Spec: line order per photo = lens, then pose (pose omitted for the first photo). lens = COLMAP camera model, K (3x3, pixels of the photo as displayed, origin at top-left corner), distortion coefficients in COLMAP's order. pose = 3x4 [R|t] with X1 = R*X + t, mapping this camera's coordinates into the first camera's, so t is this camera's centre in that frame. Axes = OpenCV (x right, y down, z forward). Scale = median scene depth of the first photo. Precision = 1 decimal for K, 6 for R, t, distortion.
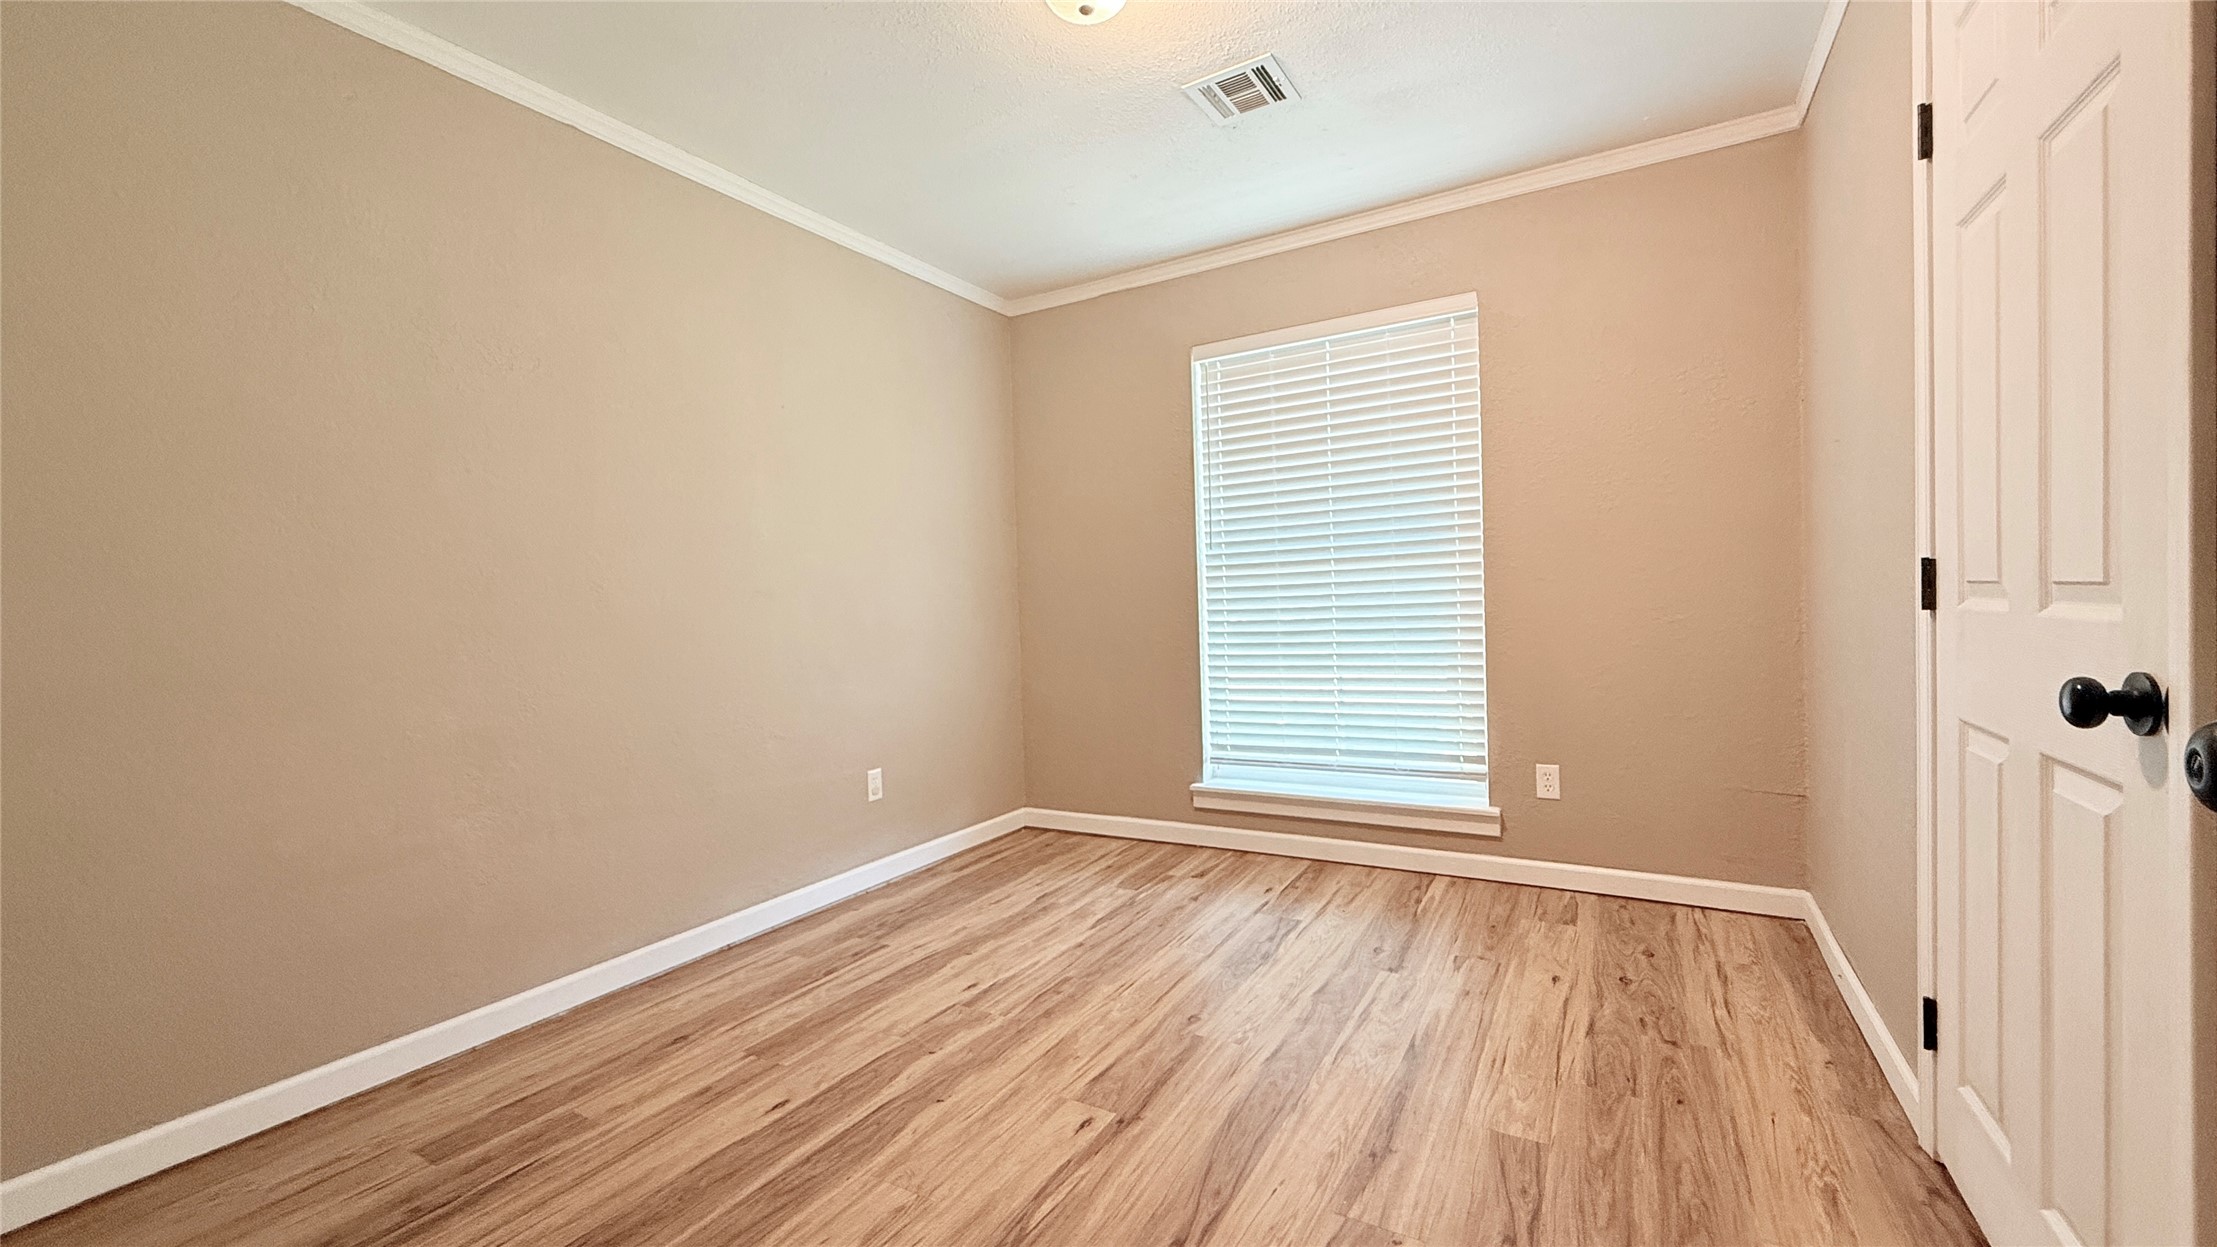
lens RADIAL K [[883.8, 0, 1100.2], [0, 883.8, 622.6], [0, 0, 1]] dist [0.000953, 0.000114]
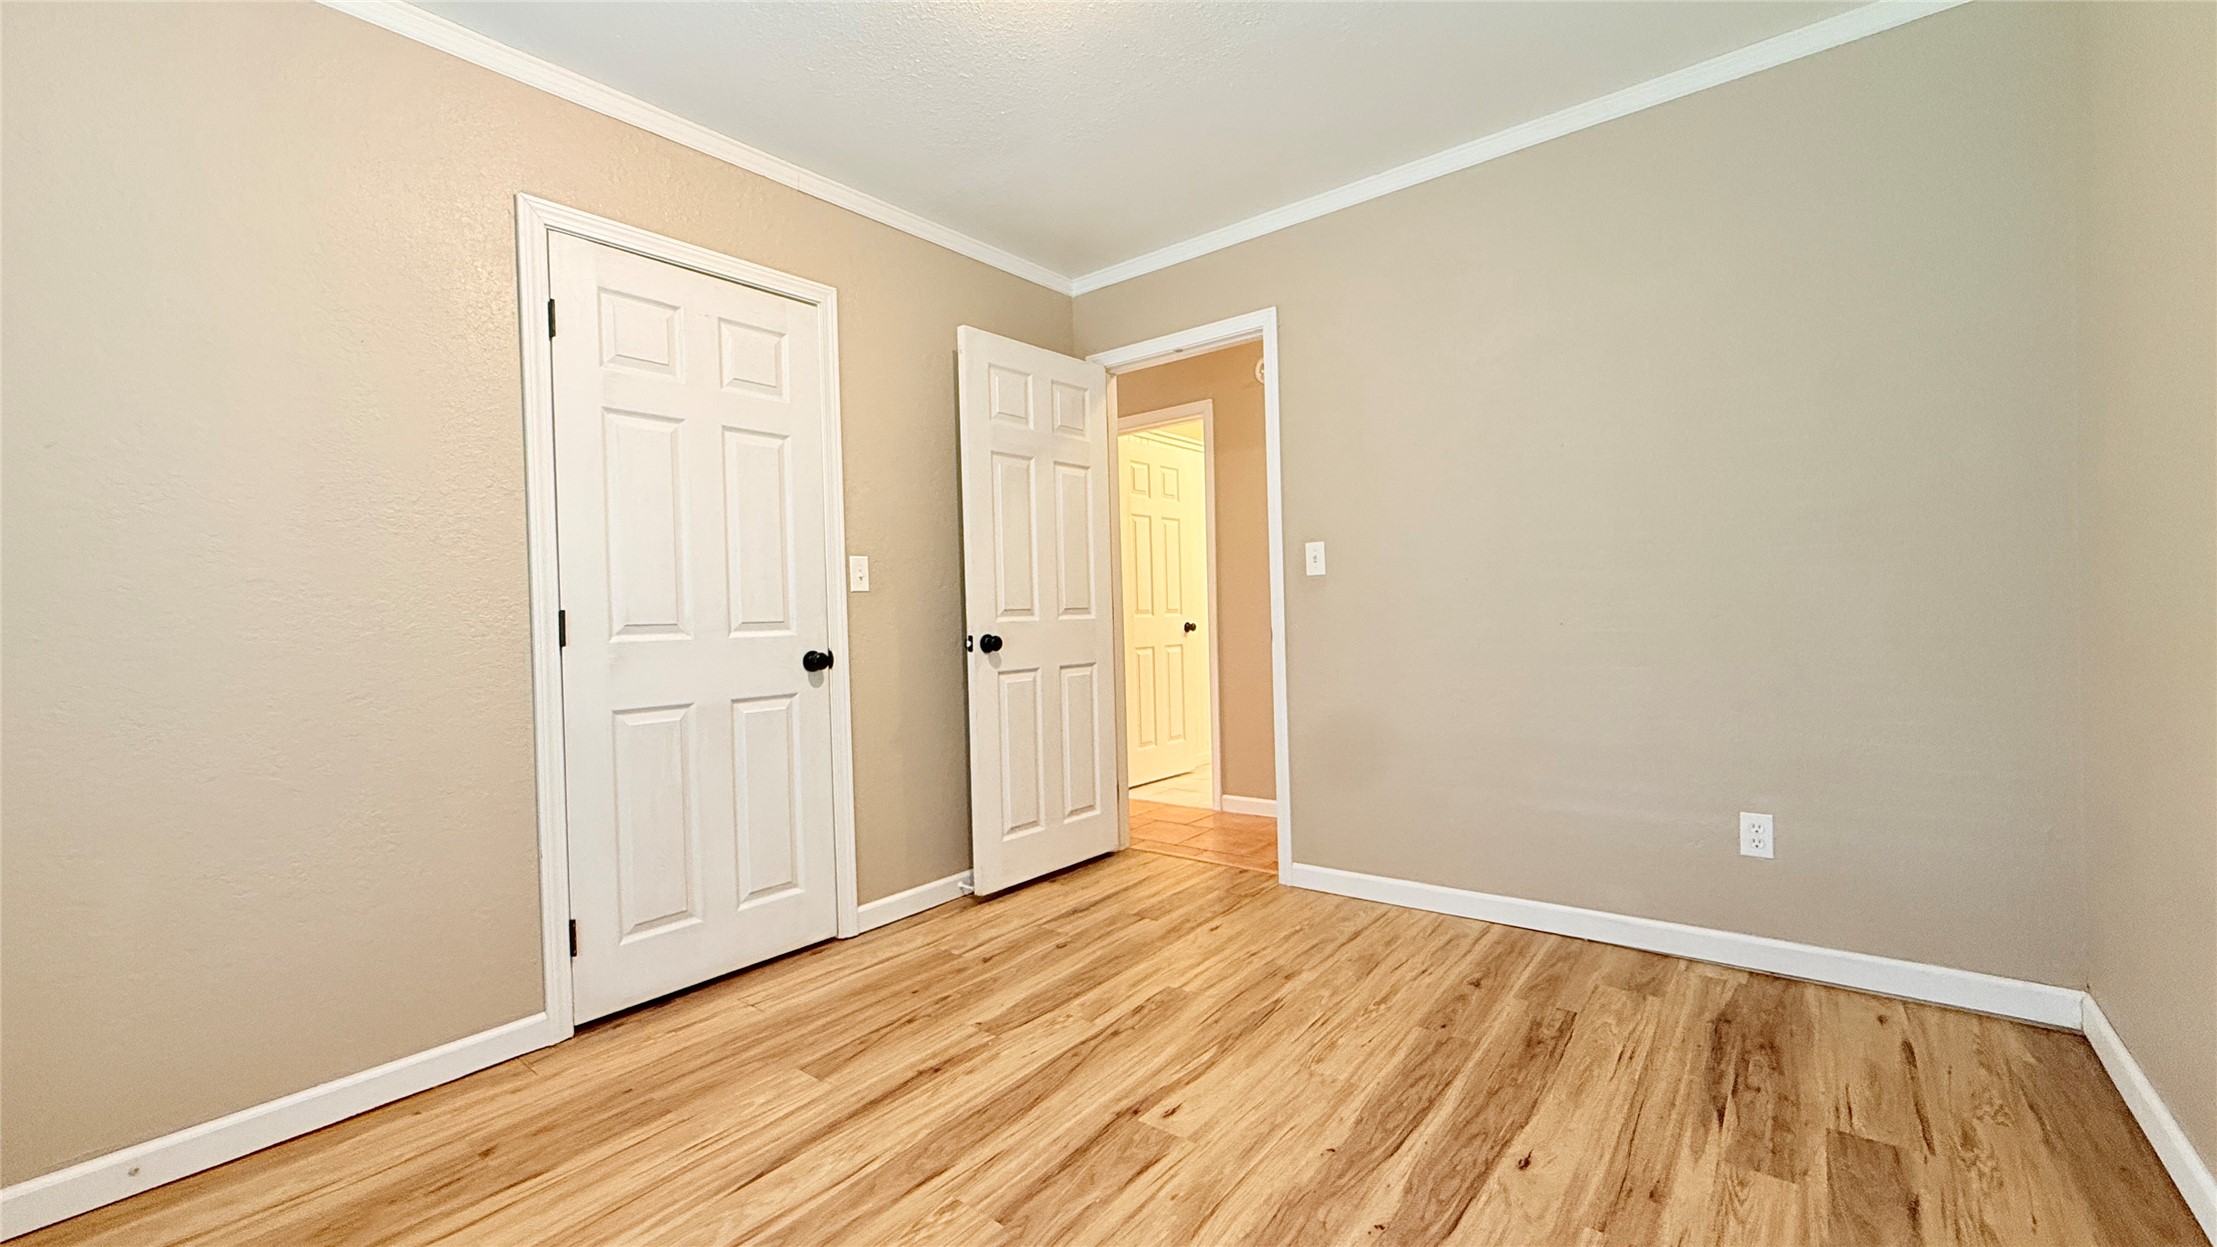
lens RADIAL K [[883.8, 0, 1100.2], [0, 883.8, 622.6], [0, 0, 1]] dist [0.000953, 0.000114]
pose [[-0.987004, 0.061120, 0.148620, -0.122264], [0.066455, 0.997302, 0.031198, -0.034065], [-0.146312, 0.040669, -0.988402, 1.993565]]
